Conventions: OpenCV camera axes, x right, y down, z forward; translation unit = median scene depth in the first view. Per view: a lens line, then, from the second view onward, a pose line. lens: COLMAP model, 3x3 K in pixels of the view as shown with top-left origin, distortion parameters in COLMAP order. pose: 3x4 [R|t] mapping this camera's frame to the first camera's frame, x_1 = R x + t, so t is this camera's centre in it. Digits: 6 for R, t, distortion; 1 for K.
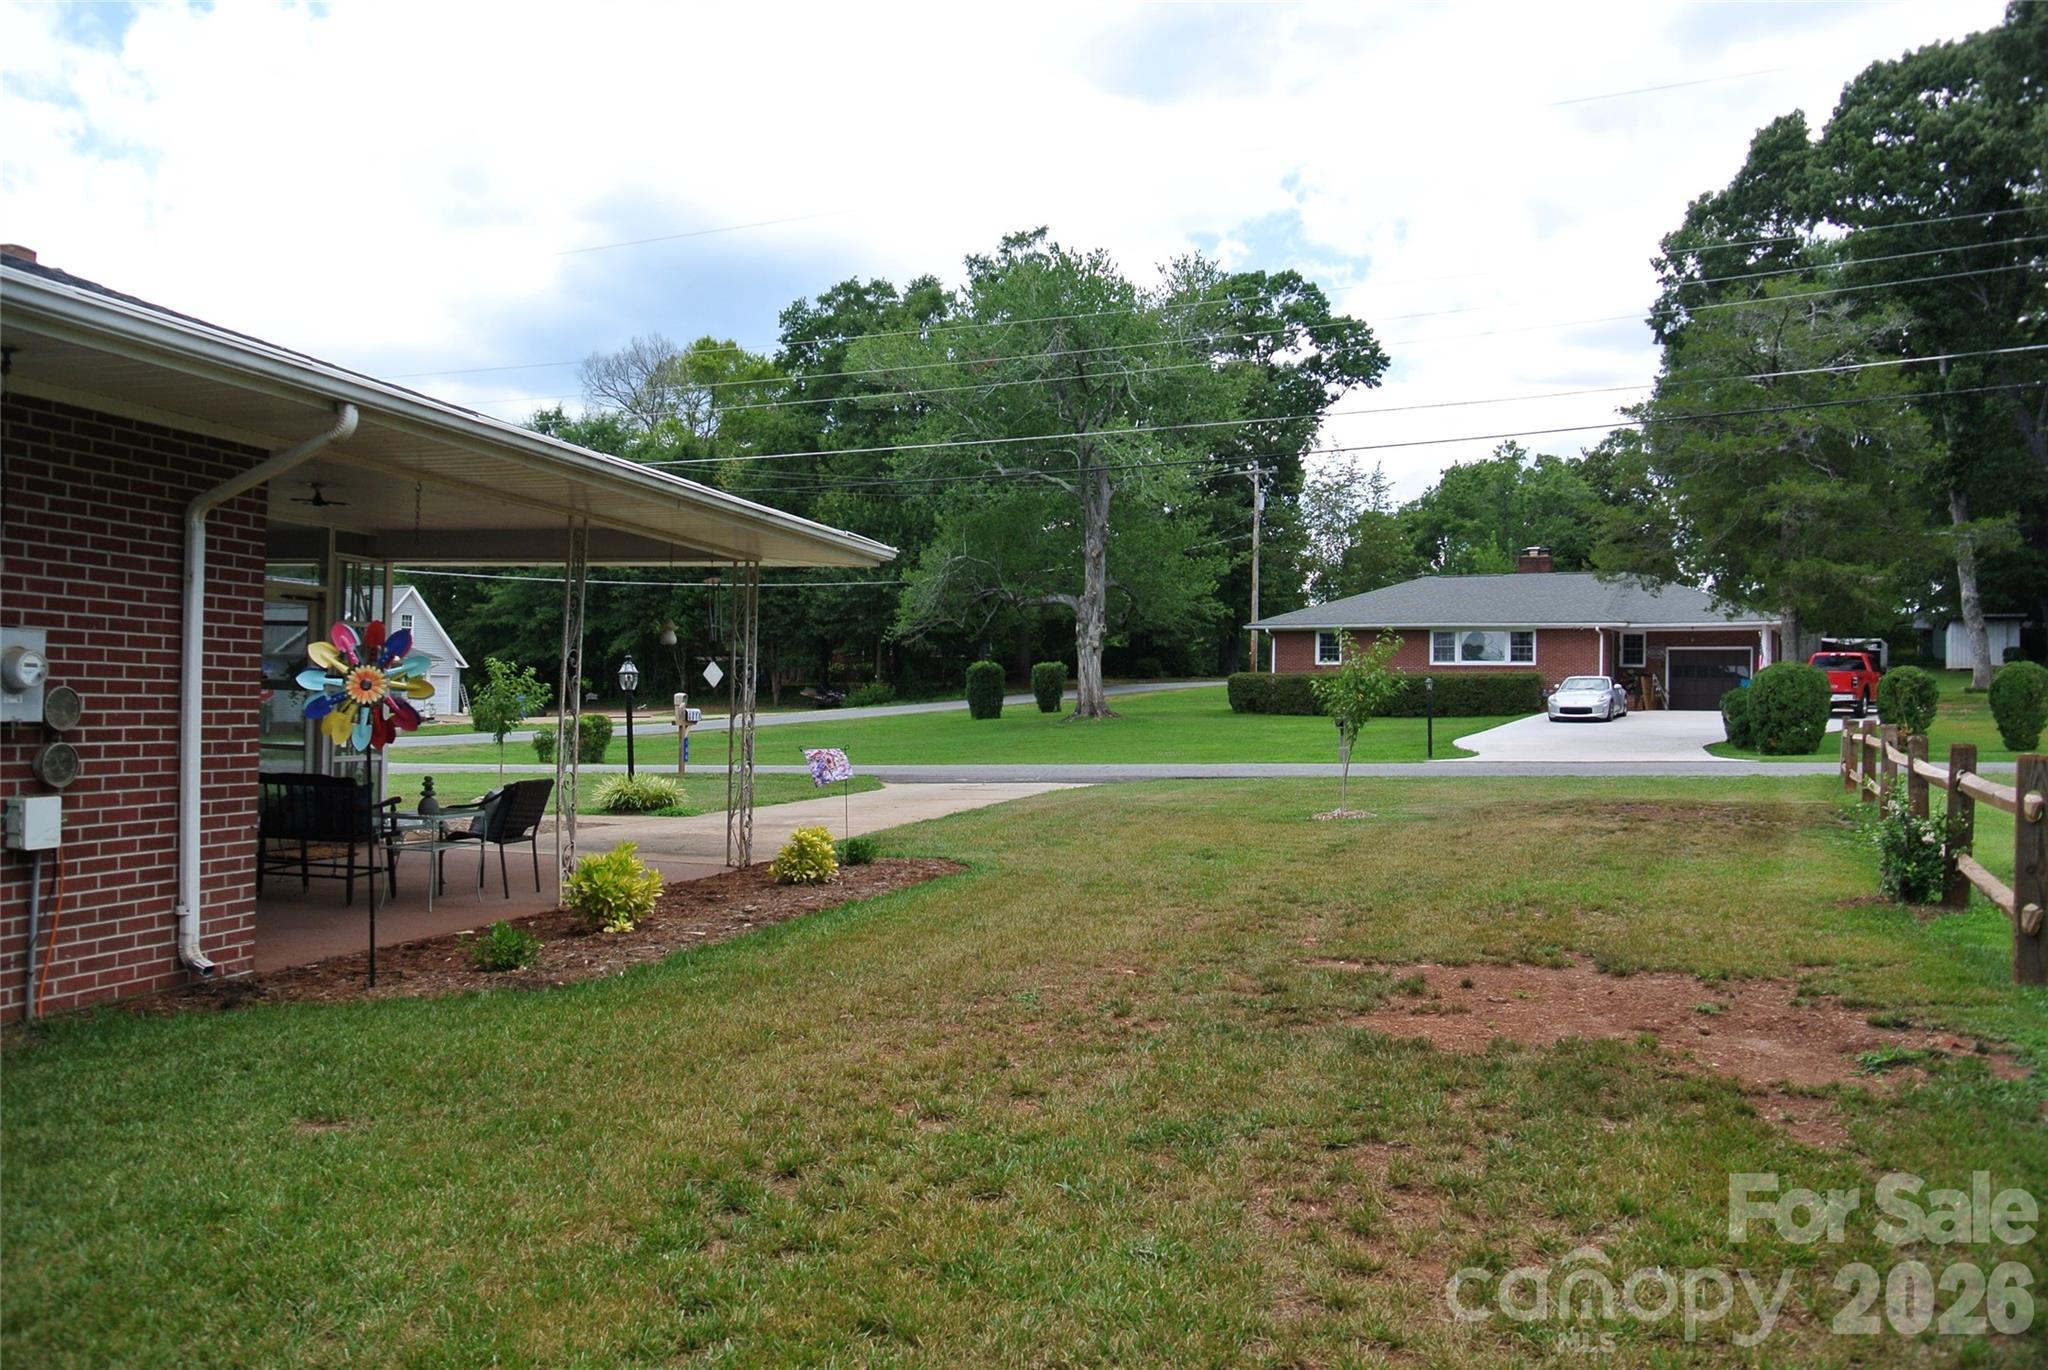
lens RADIAL K [[1587.6, 0, 1014.1], [0, 1587.6, 663.7], [0, 0, 1]] dist [-0.089137, 0.039236]
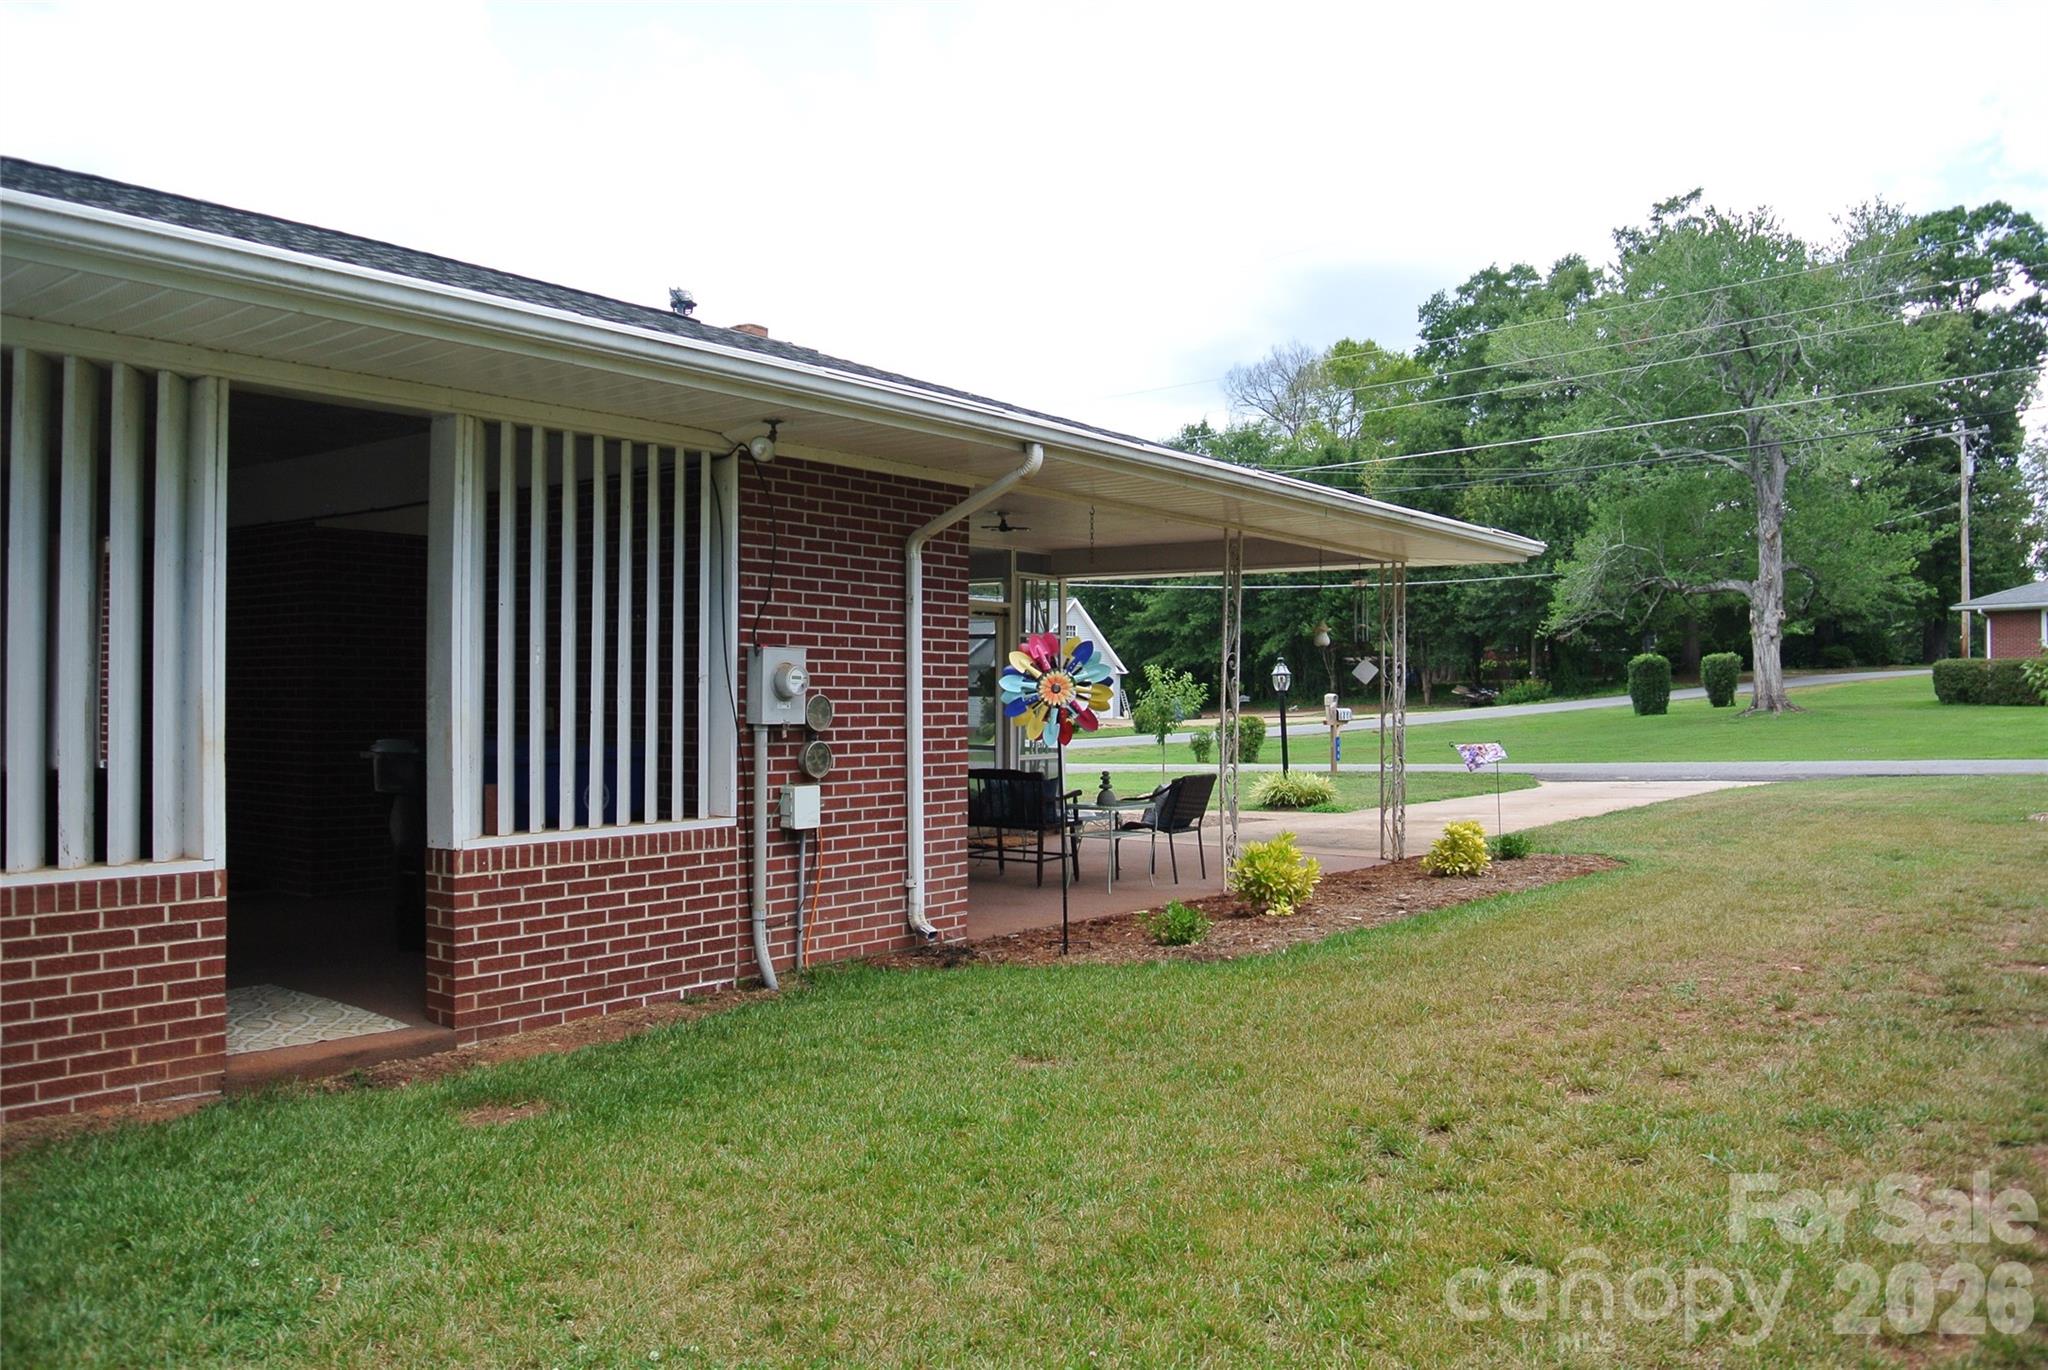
lens RADIAL K [[1587.6, 0, 1014.1], [0, 1587.6, 663.7], [0, 0, 1]] dist [-0.089137, 0.039236]
pose [[0.918935, -0.024822, -0.393628, 0.001626], [0.024580, 0.999682, -0.005657, 0.000138], [0.393643, -0.004477, 0.919253, -0.009290]]
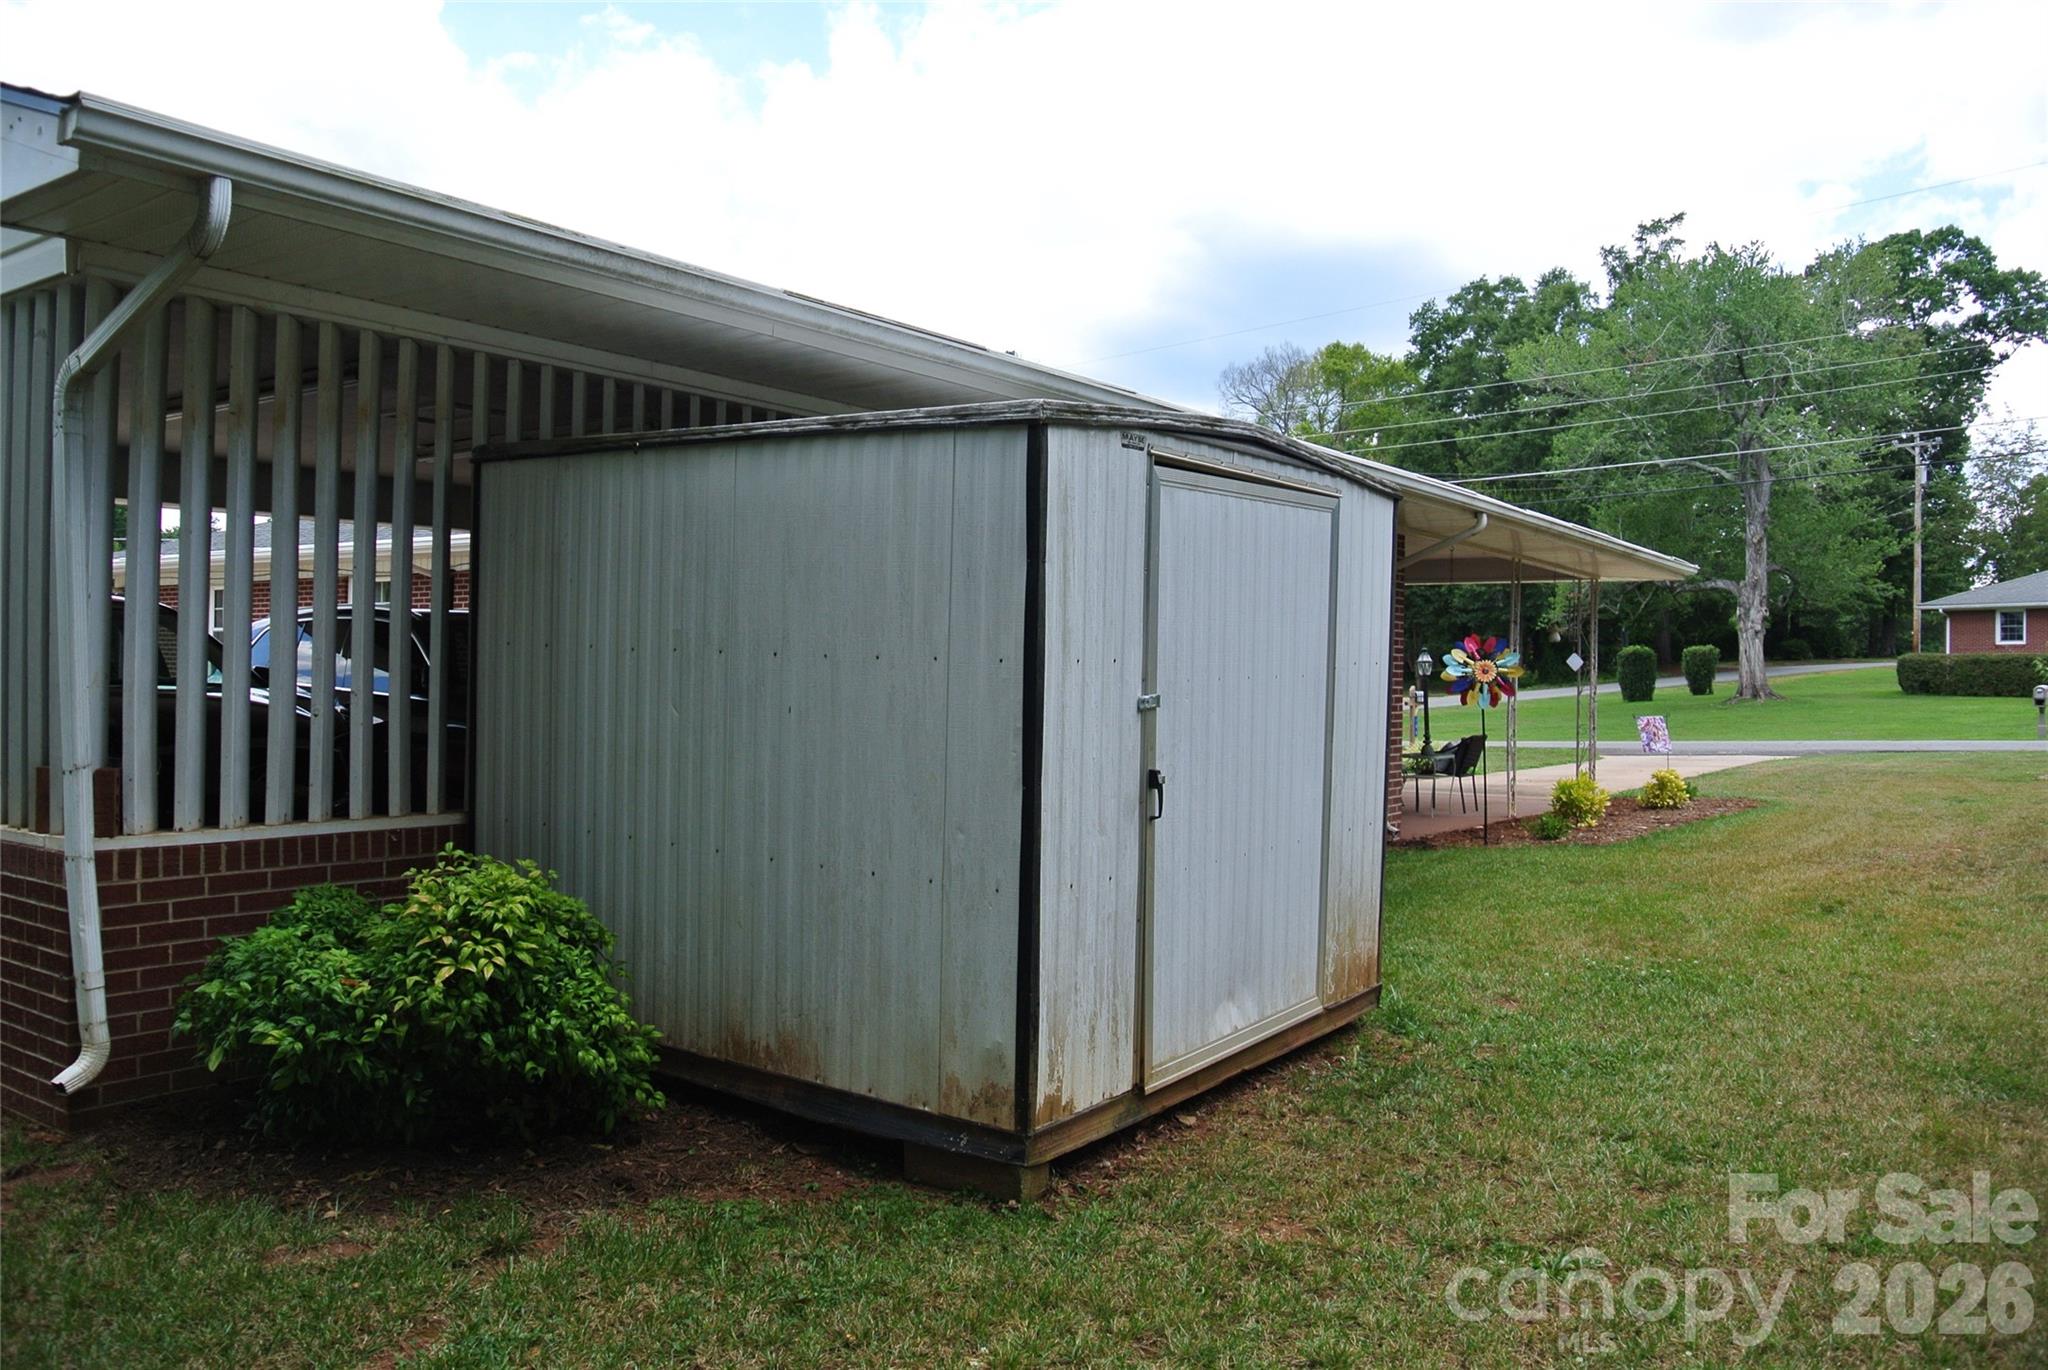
lens RADIAL K [[1587.6, 0, 1014.1], [0, 1587.6, 663.7], [0, 0, 1]] dist [-0.089137, 0.039236]
pose [[0.933410, -0.011895, -0.358615, -0.034555], [0.014830, 0.999875, 0.005435, -0.001610], [0.358506, -0.010391, 0.933470, -0.105553]]
